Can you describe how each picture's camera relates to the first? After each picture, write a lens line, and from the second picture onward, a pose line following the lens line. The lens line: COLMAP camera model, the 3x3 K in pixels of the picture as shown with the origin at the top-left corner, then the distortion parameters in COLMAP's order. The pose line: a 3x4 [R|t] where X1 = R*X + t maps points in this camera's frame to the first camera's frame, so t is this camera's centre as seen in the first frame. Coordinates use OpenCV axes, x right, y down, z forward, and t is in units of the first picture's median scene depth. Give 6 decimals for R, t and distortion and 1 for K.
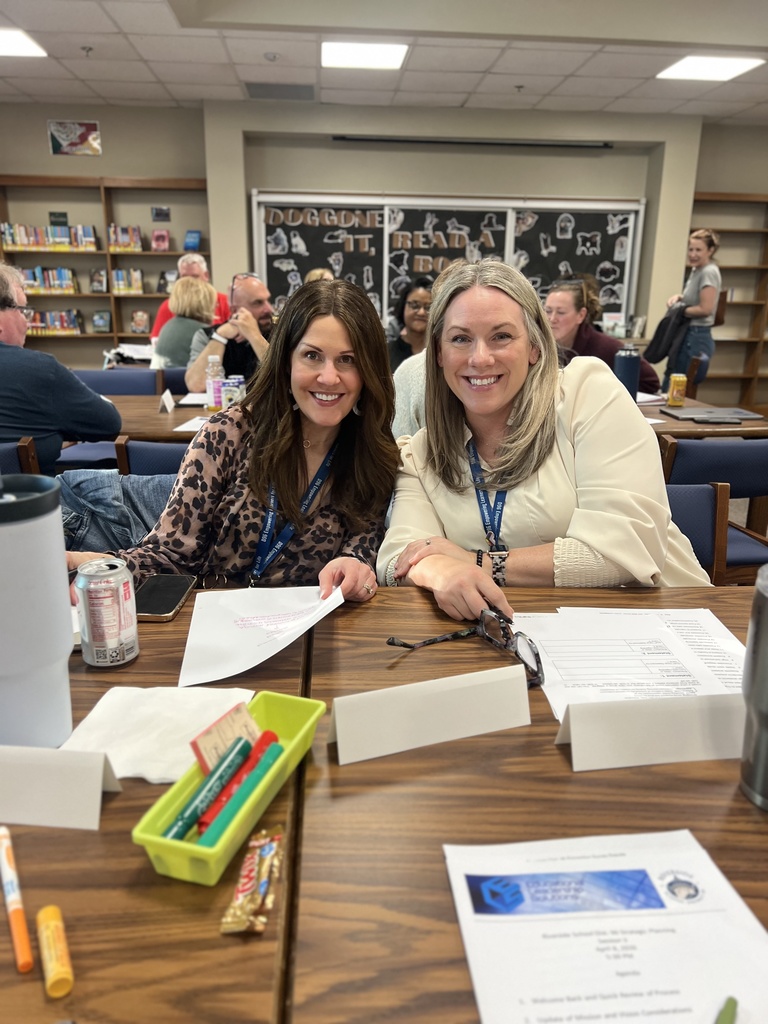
lens RADIAL K [[787.1, 0, 384.0], [0, 787.1, 512.3], [0, 0, 1]] dist [0.007360, 0.000671]
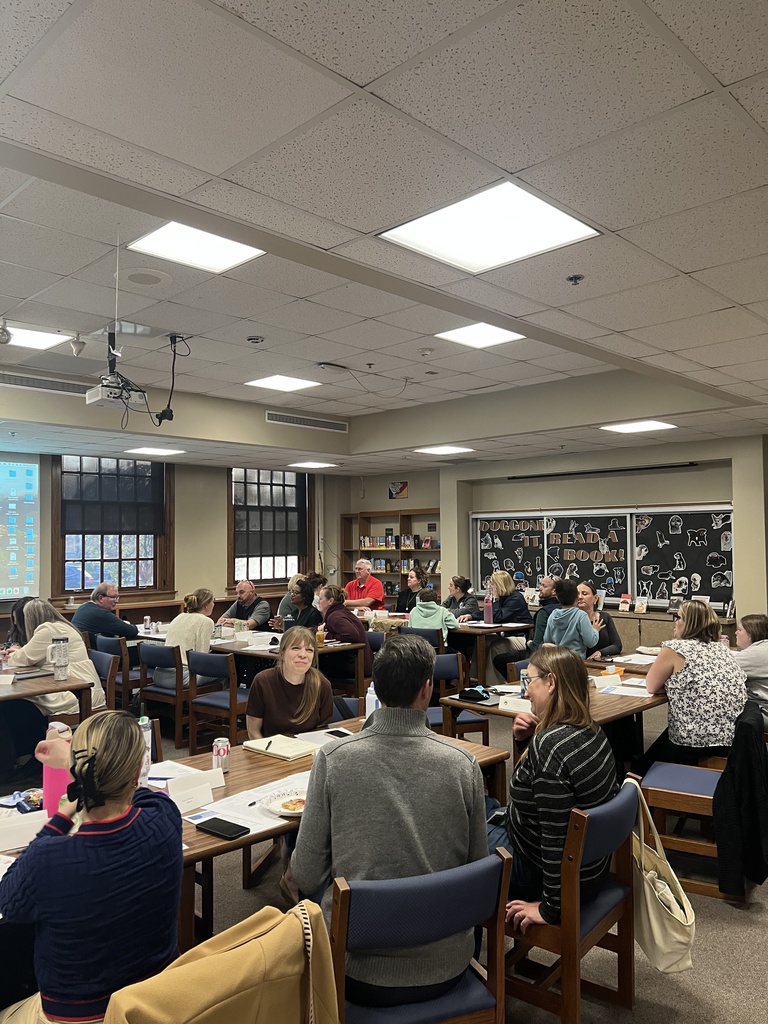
lens RADIAL K [[787.1, 0, 383.0], [0, 787.1, 510.1], [0, 0, 1]] dist [0.007360, 0.000671]
pose [[0.628662, -0.043565, -0.776457, 0.925413], [-0.199381, 0.956029, -0.215070, -0.029123], [0.751685, 0.290017, 0.592334, -0.084104]]
